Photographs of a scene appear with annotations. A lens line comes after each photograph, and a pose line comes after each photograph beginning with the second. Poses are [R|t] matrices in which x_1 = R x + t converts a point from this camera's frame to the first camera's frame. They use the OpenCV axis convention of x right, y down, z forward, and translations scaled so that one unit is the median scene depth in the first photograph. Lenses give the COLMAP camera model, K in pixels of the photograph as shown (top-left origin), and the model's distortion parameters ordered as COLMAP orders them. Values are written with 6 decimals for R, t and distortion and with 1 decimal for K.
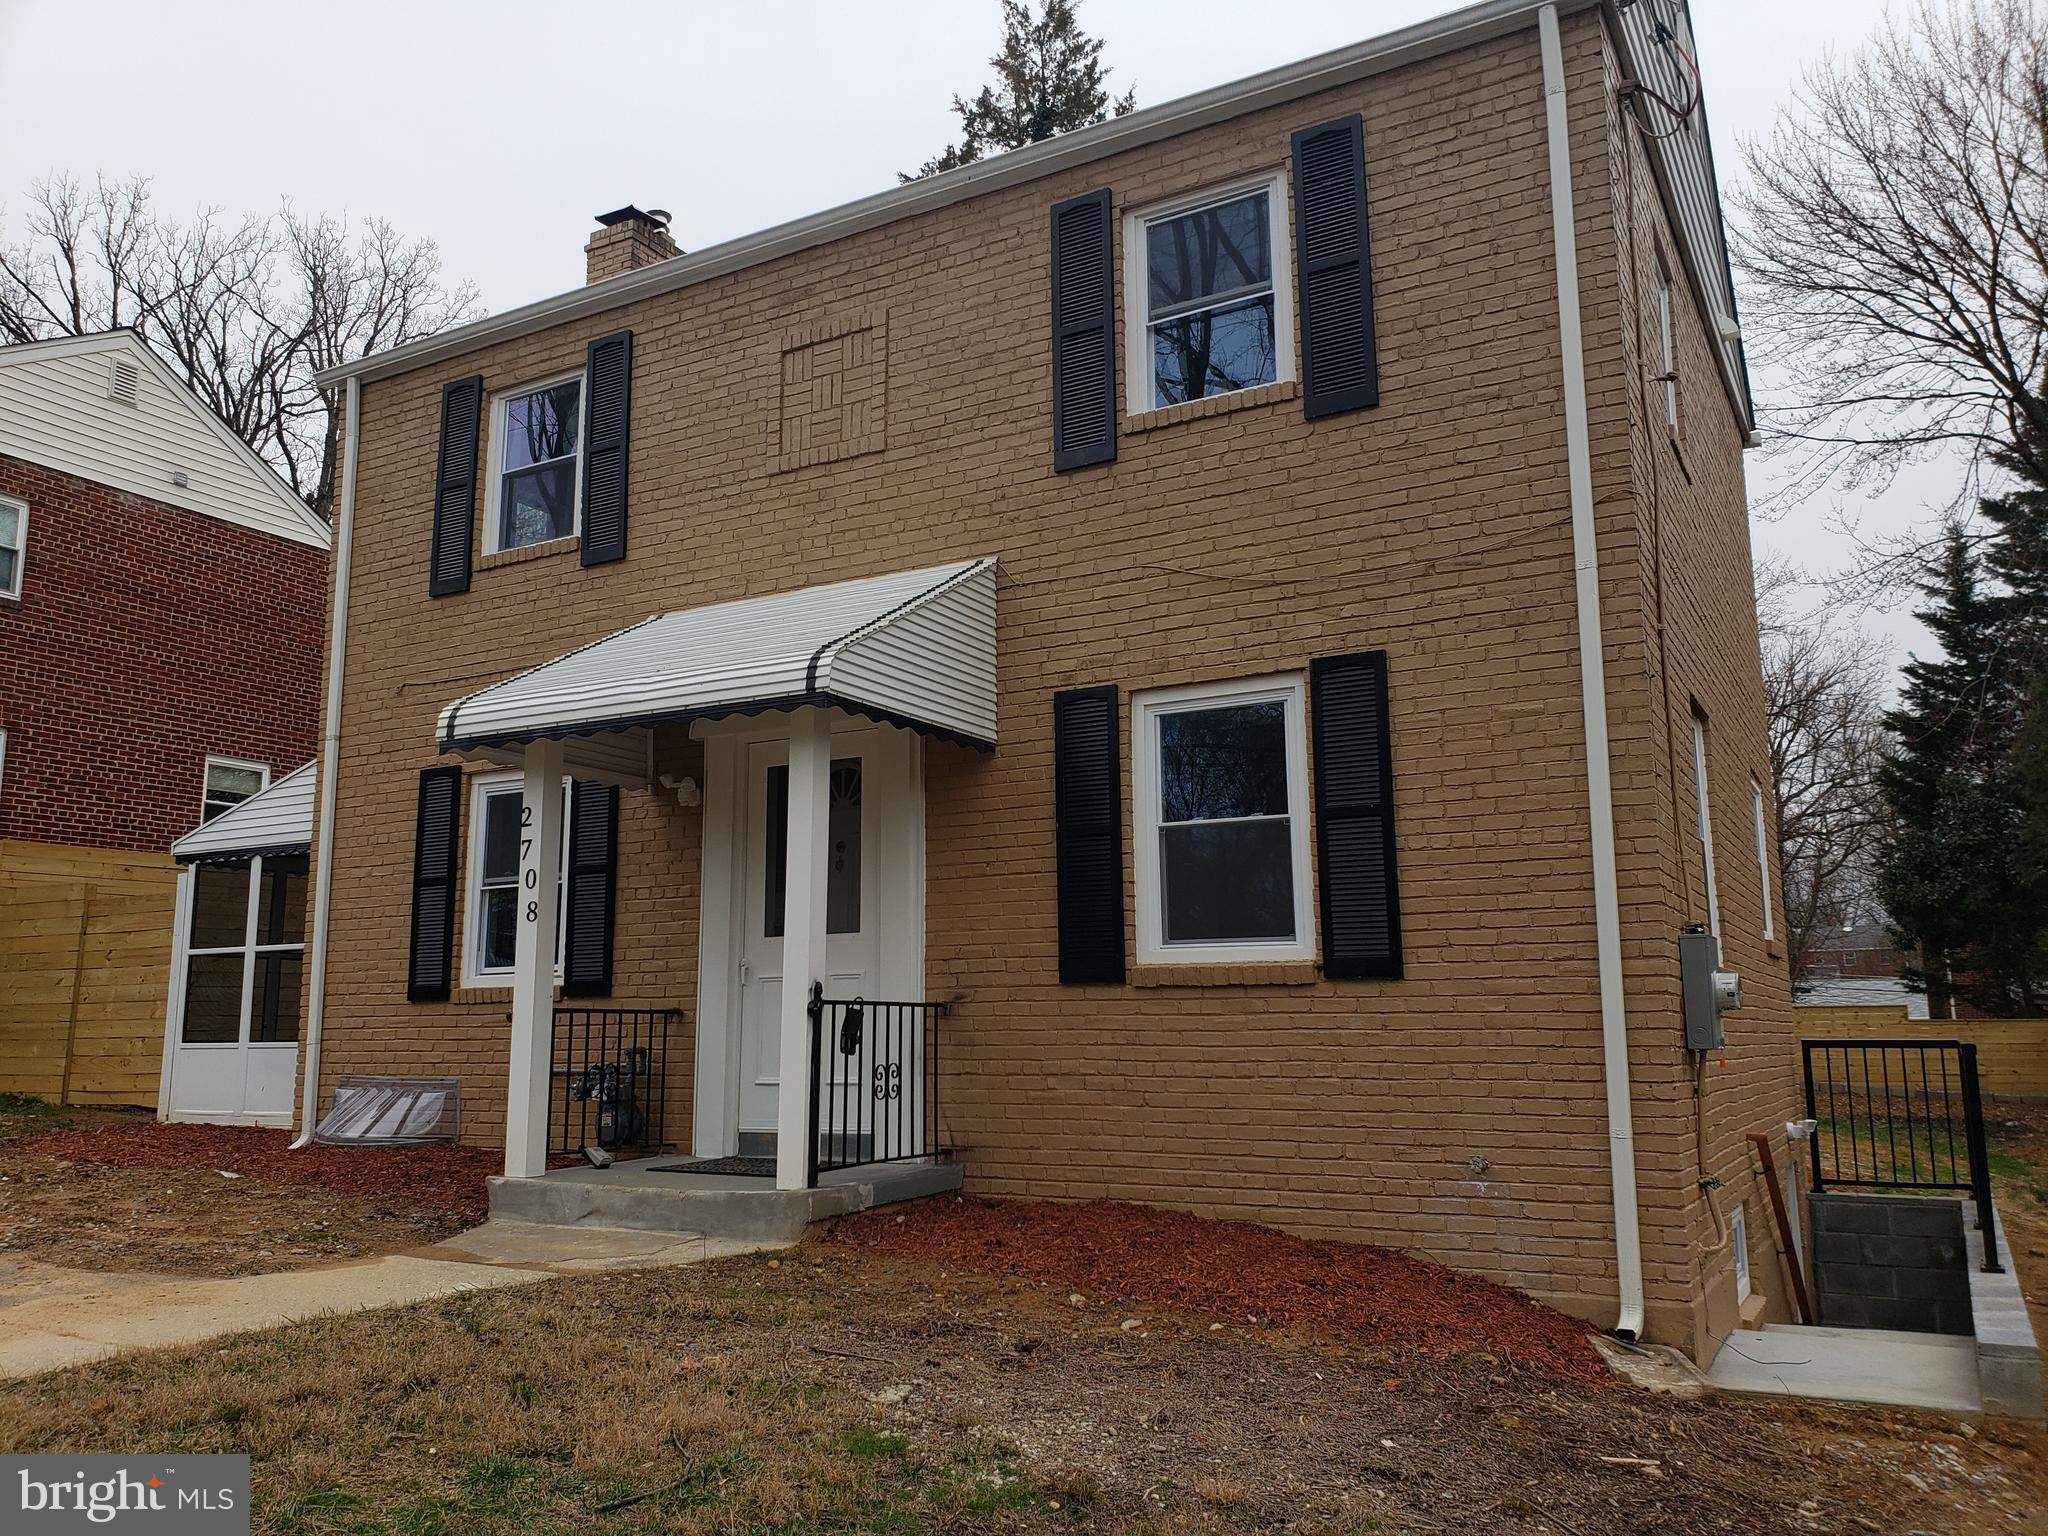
lens RADIAL K [[1554.1, 0, 1024.0], [0, 1554.1, 768.0], [0, 0, 1]] dist [0.052546, -0.069151]
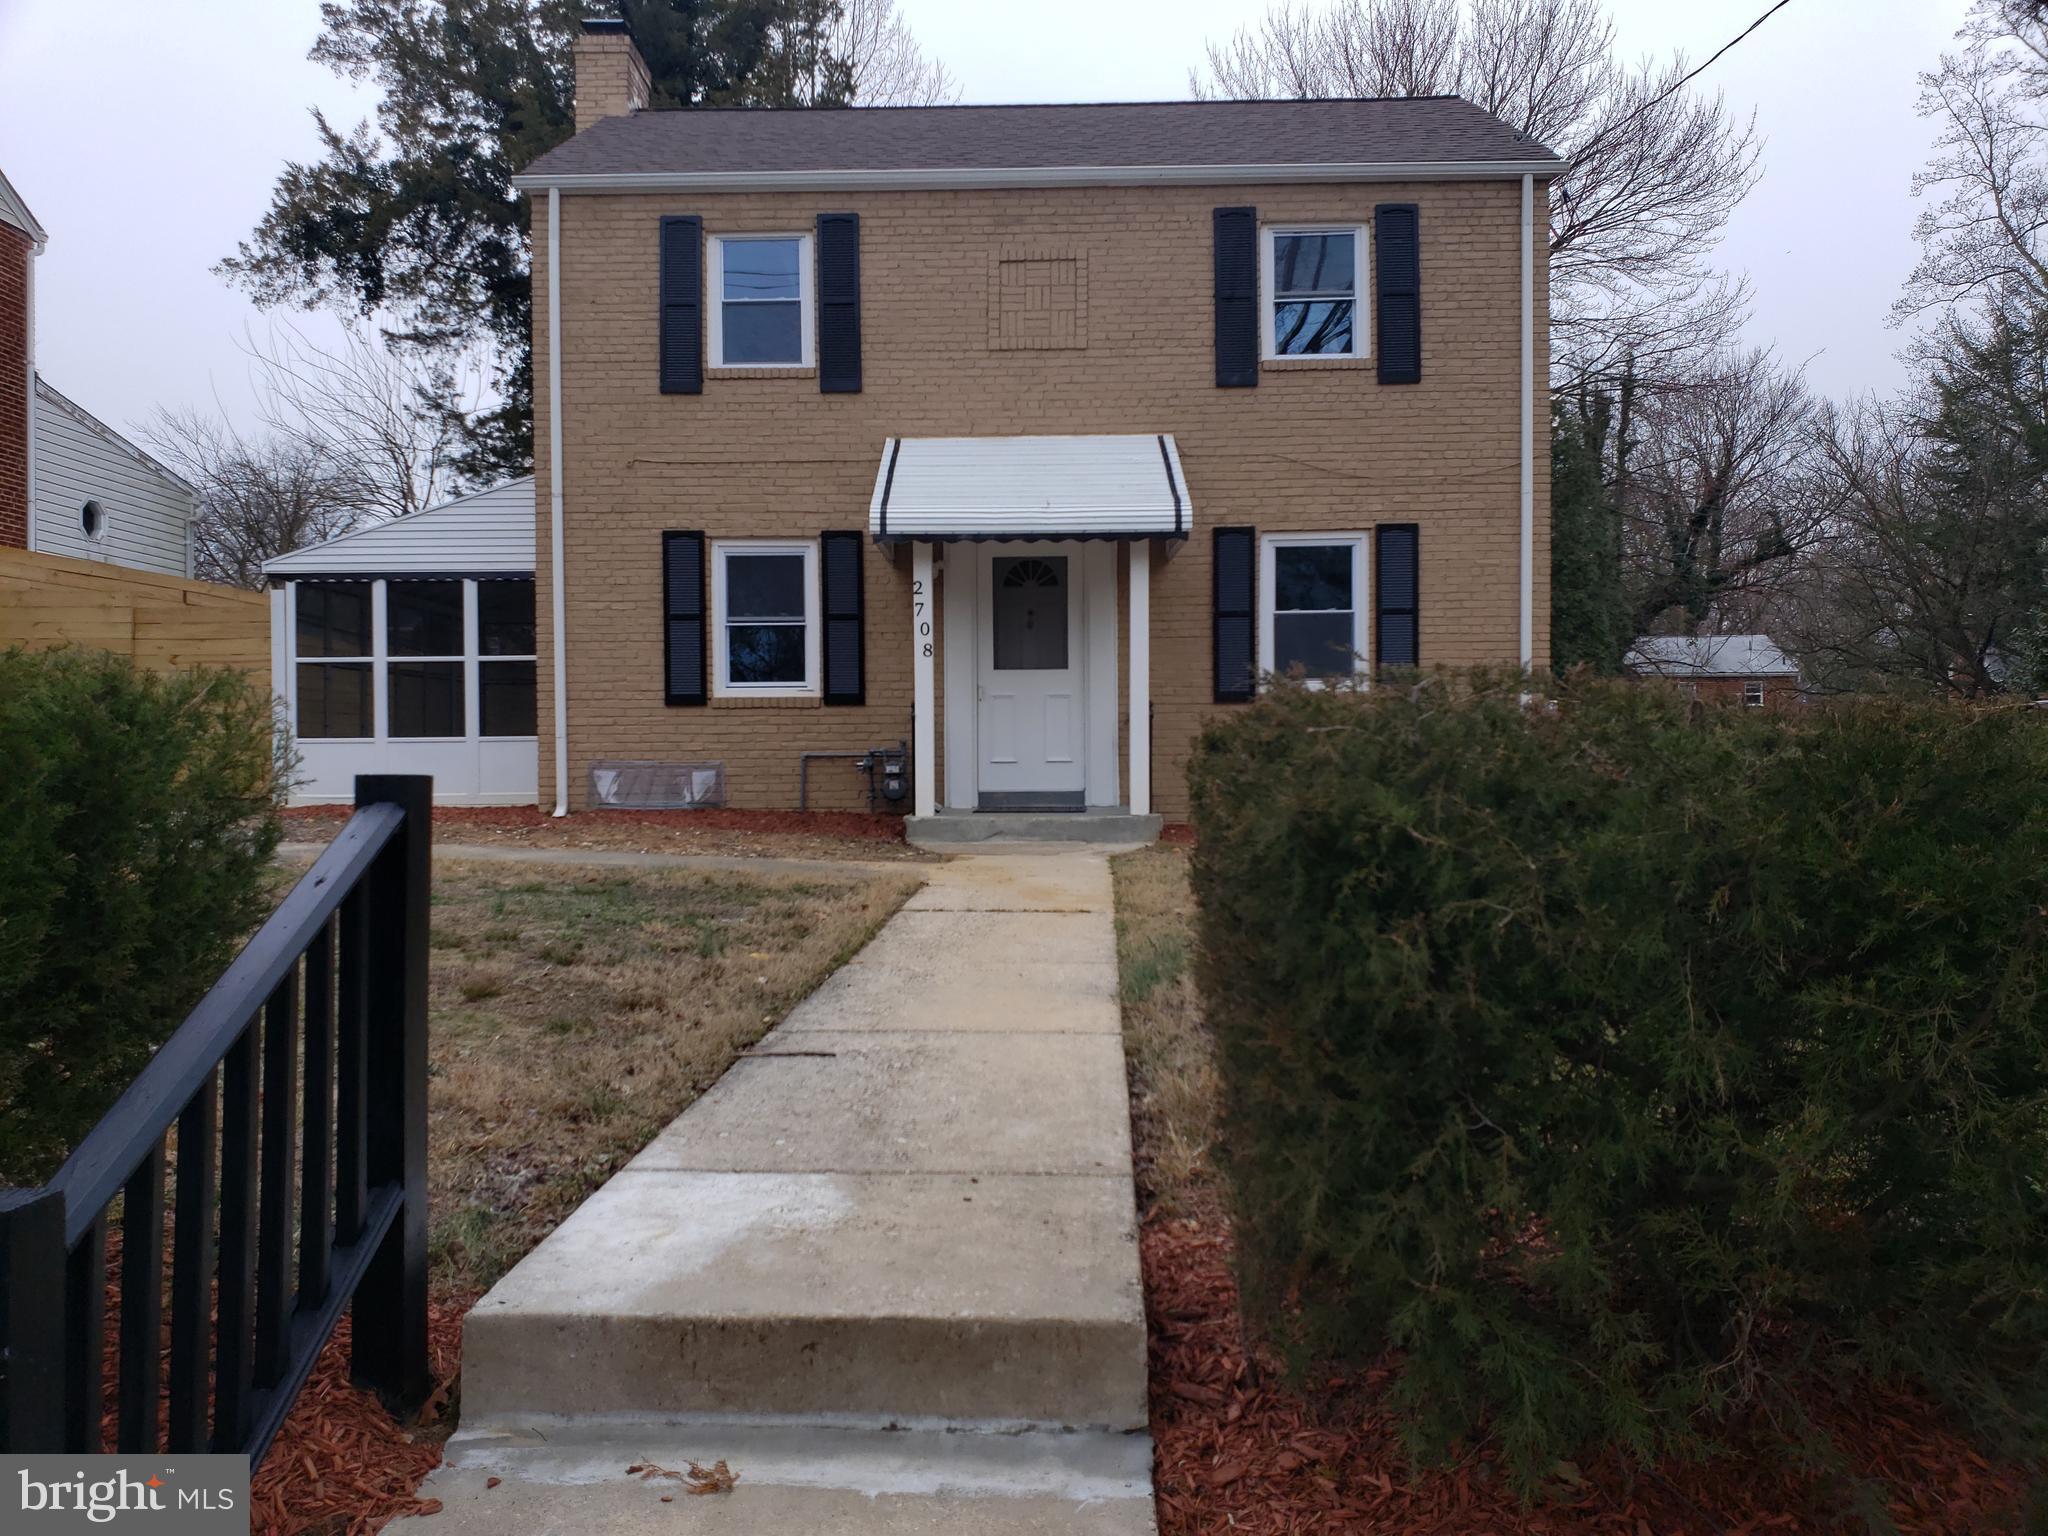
lens RADIAL K [[1621.9, 0, 976.6], [0, 1621.9, 752.8], [0, 0, 1]] dist [0.018494, 0.010343]
pose [[0.886993, 0.001195, 0.461781, -0.956873], [-0.077952, 0.986033, 0.147180, -0.043540], [-0.455155, -0.166545, 0.874698, -0.410628]]
